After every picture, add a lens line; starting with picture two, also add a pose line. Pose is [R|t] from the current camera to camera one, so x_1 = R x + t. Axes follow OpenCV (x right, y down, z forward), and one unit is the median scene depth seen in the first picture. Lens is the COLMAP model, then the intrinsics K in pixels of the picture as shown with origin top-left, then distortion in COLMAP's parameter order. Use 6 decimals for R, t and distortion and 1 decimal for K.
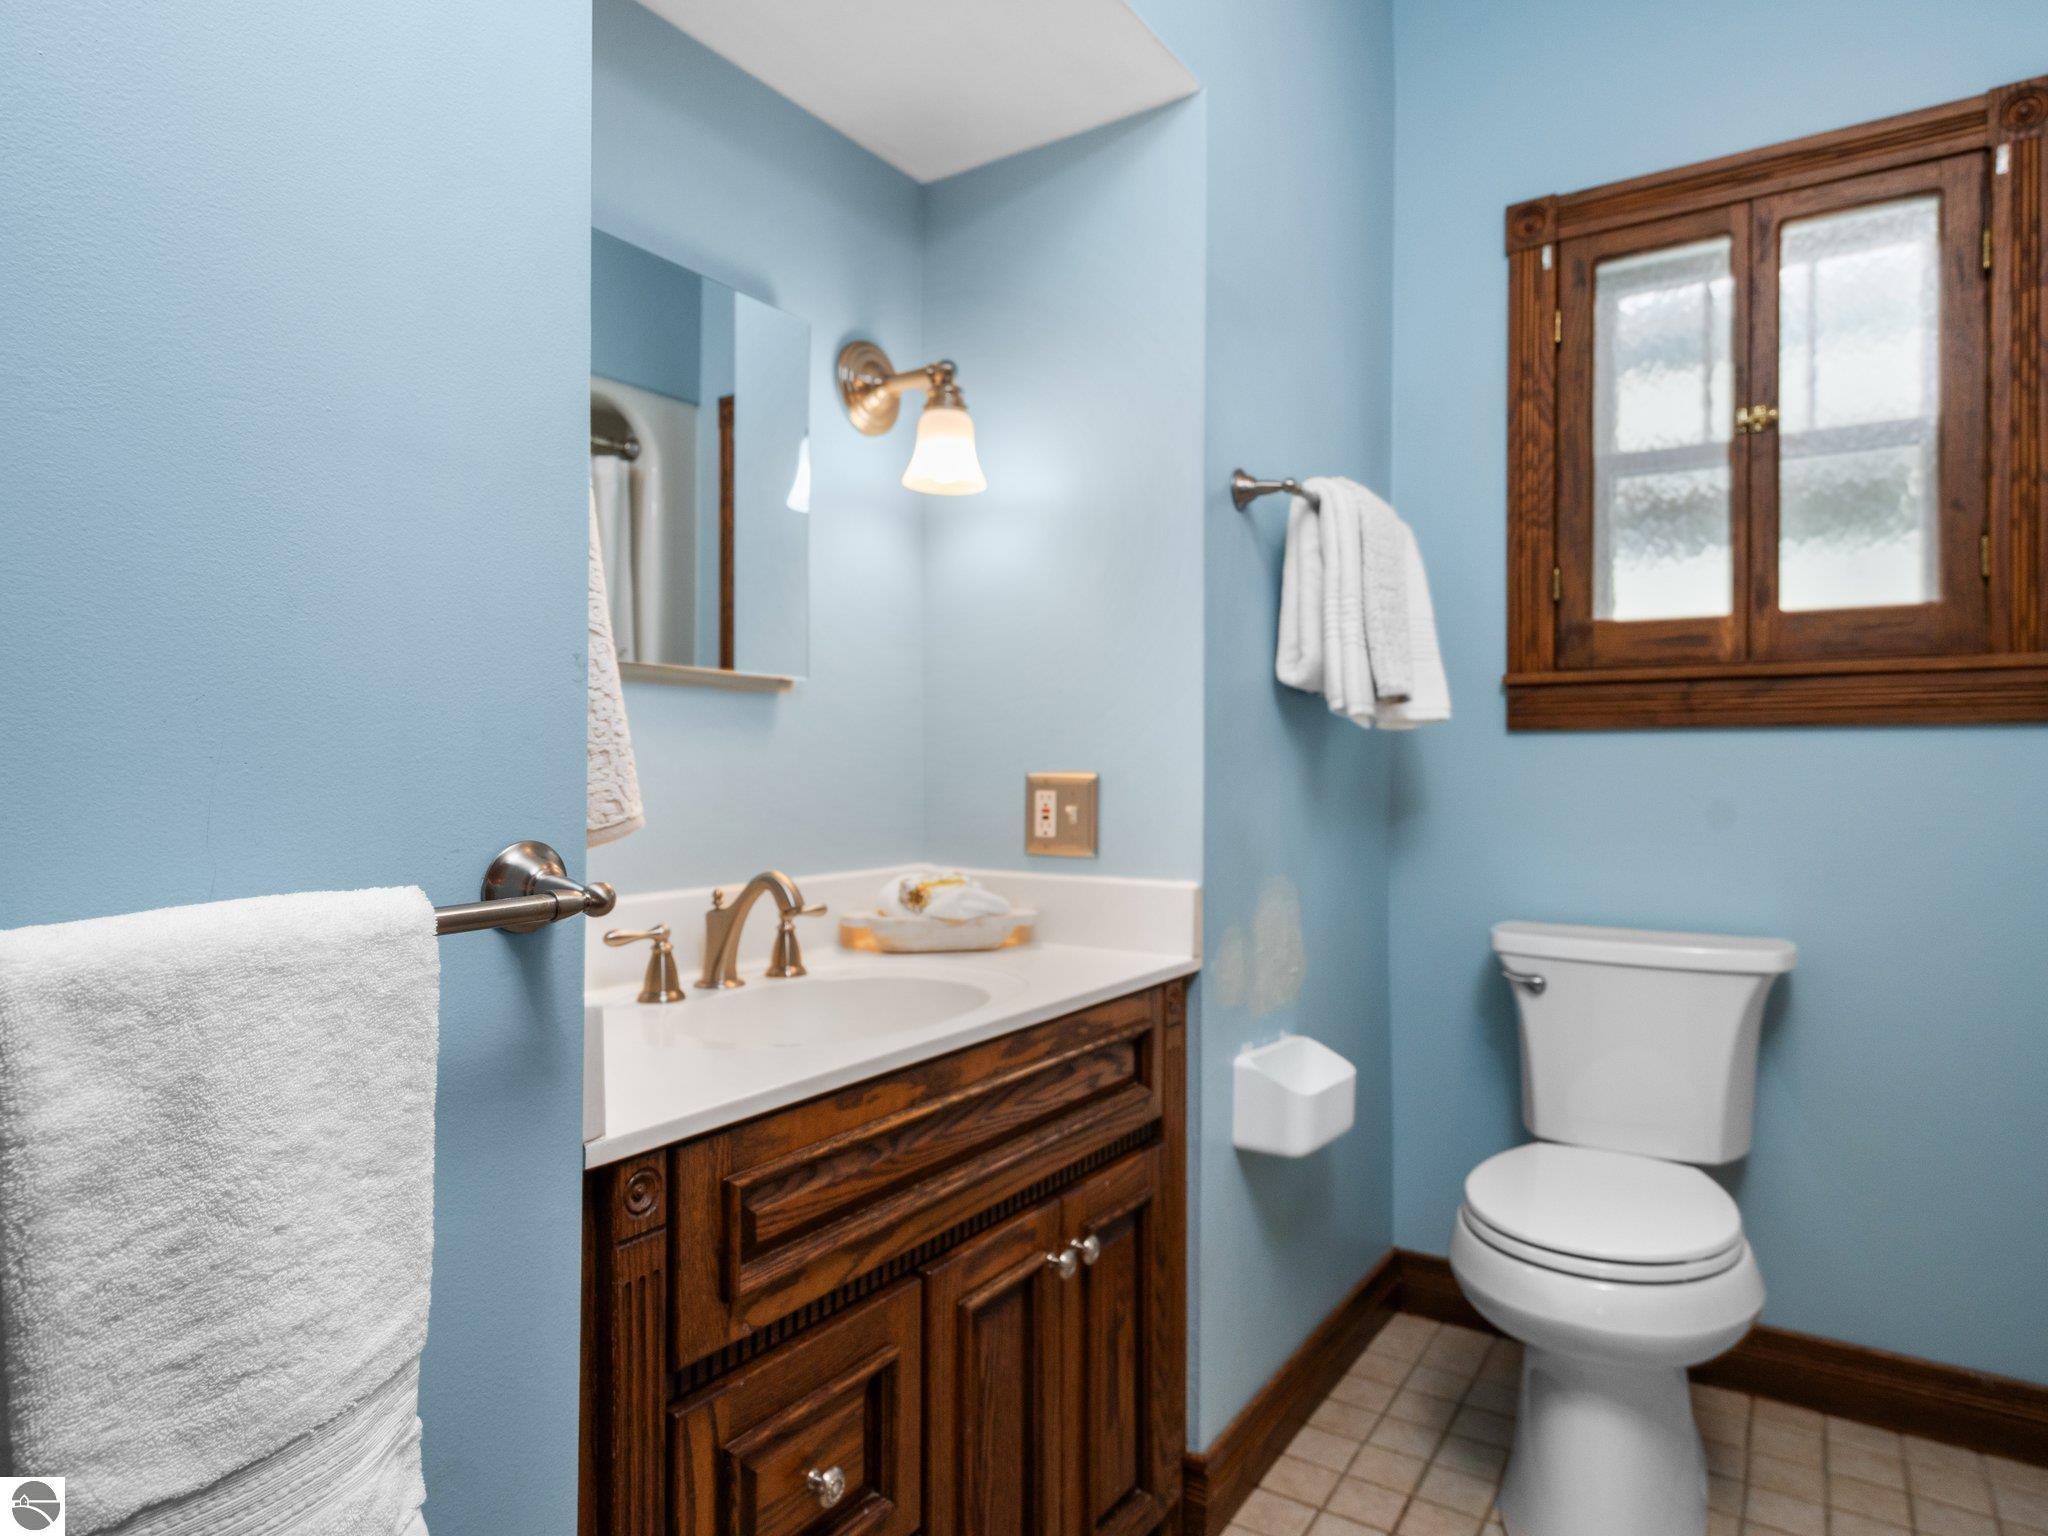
lens RADIAL K [[1221.3, 0, 1027.5], [0, 1221.3, 768.1], [0, 0, 1]] dist [-0.001254, 0.004911]
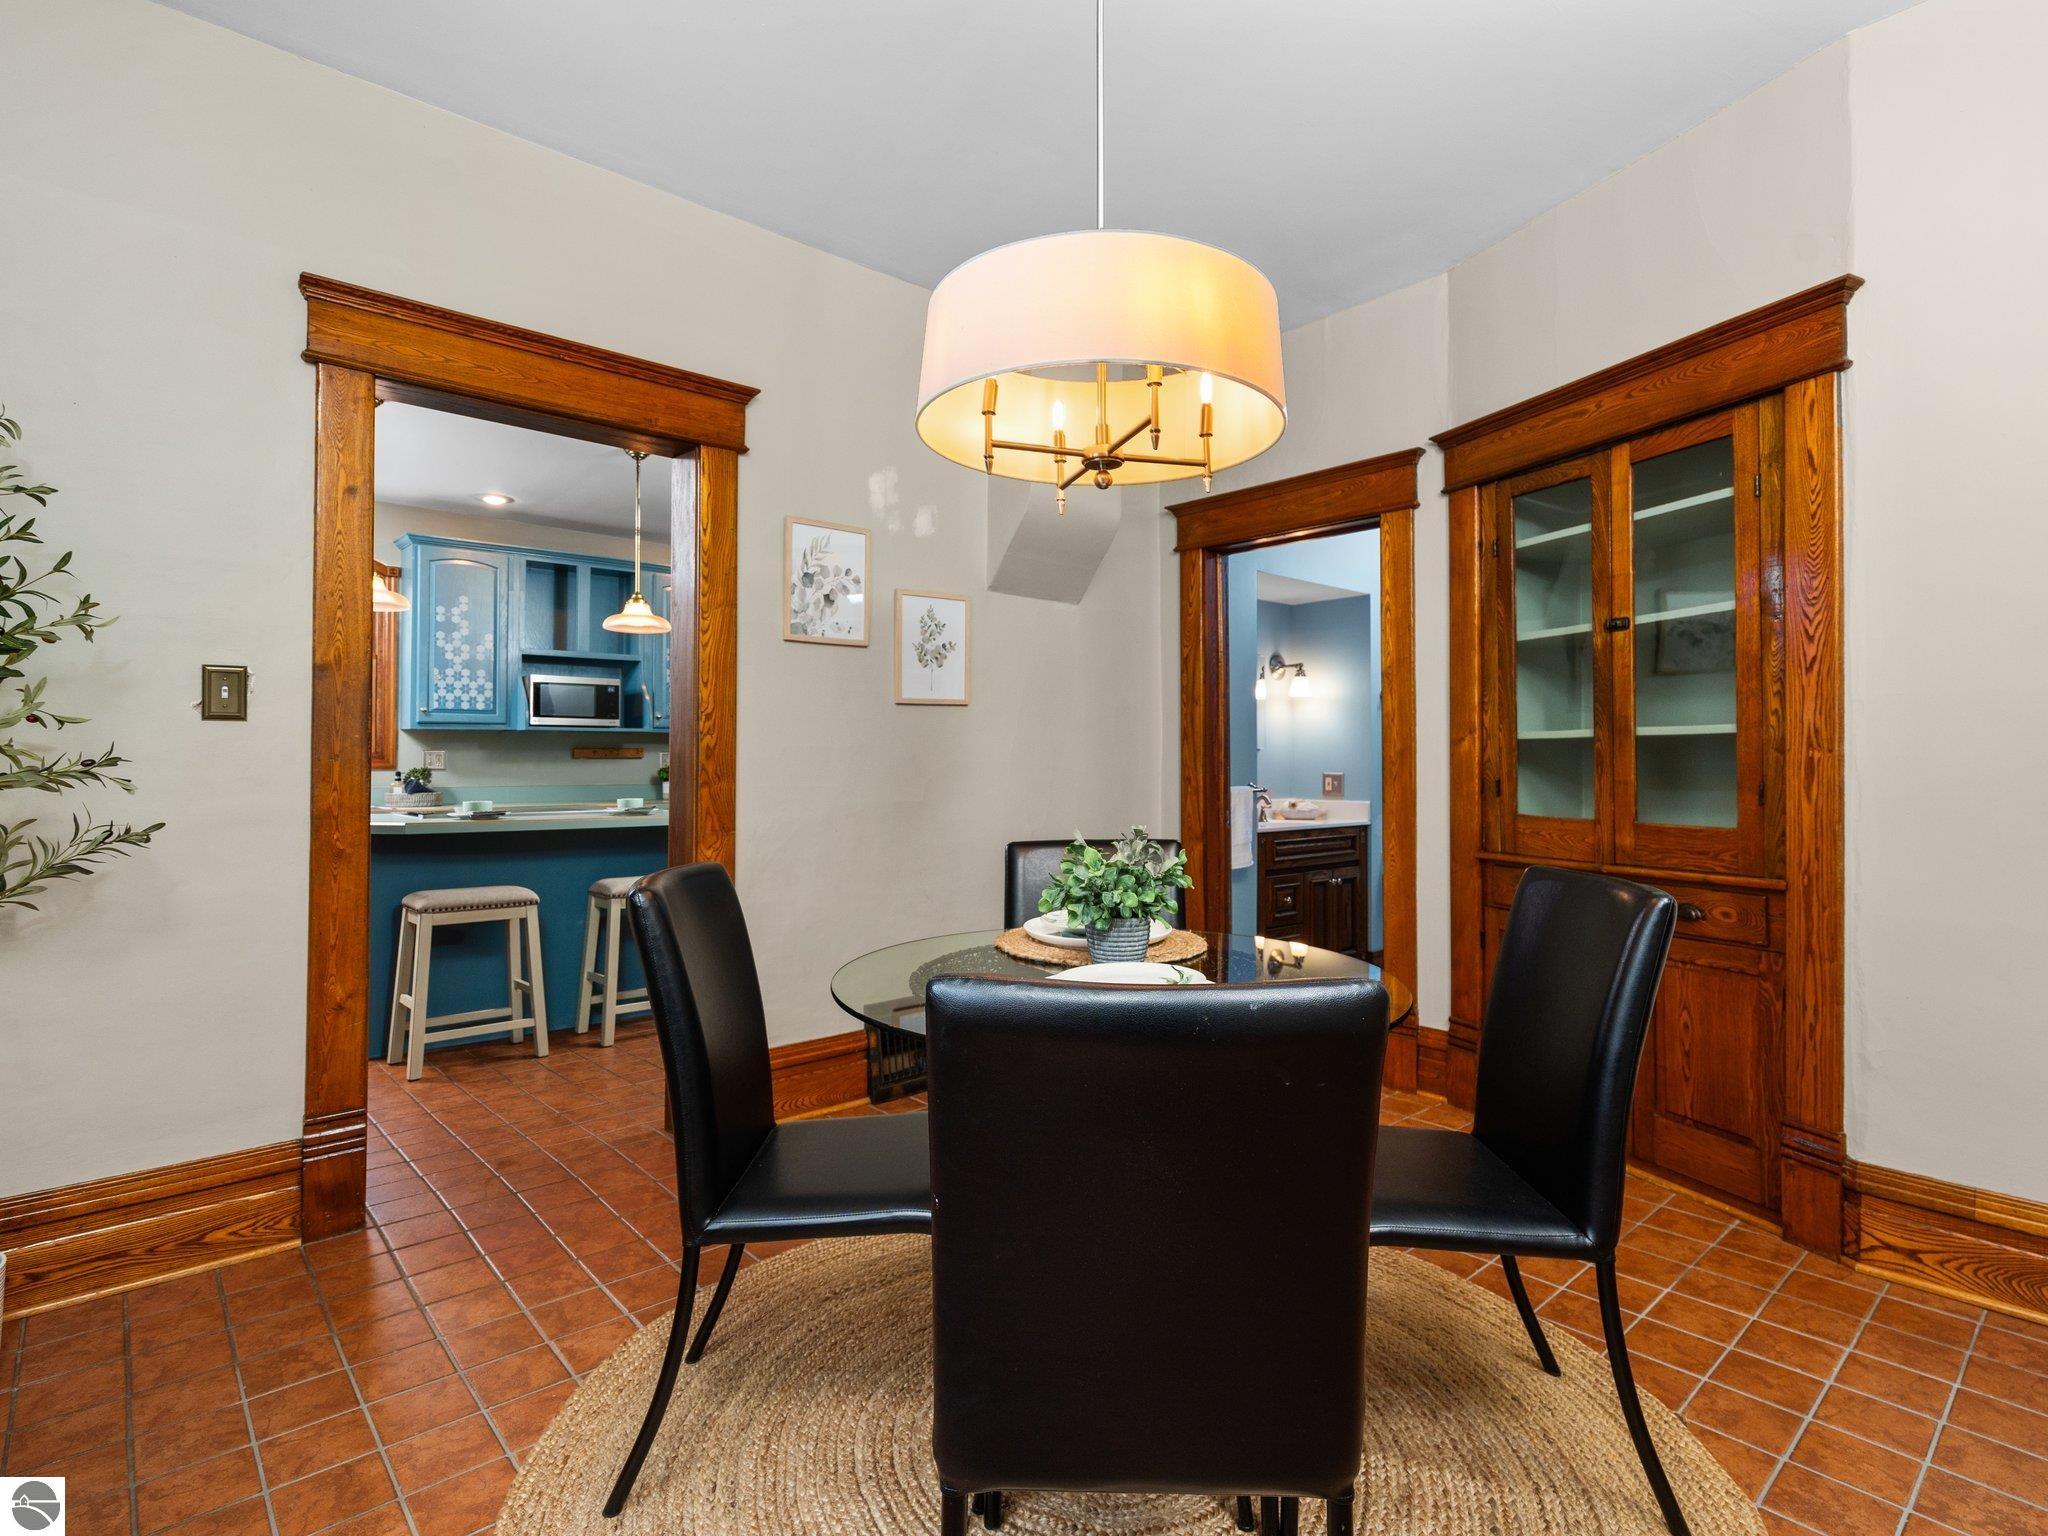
lens RADIAL K [[1034.6, 0, 1033.6], [0, 1034.6, 754.6], [0, 0, 1]] dist [-0.007308, 0.003351]
pose [[0.964946, -0.005566, -0.262389, -0.025160], [0.002296, 0.999916, -0.012766, -0.013600], [0.262438, 0.011716, 0.964878, -2.281296]]
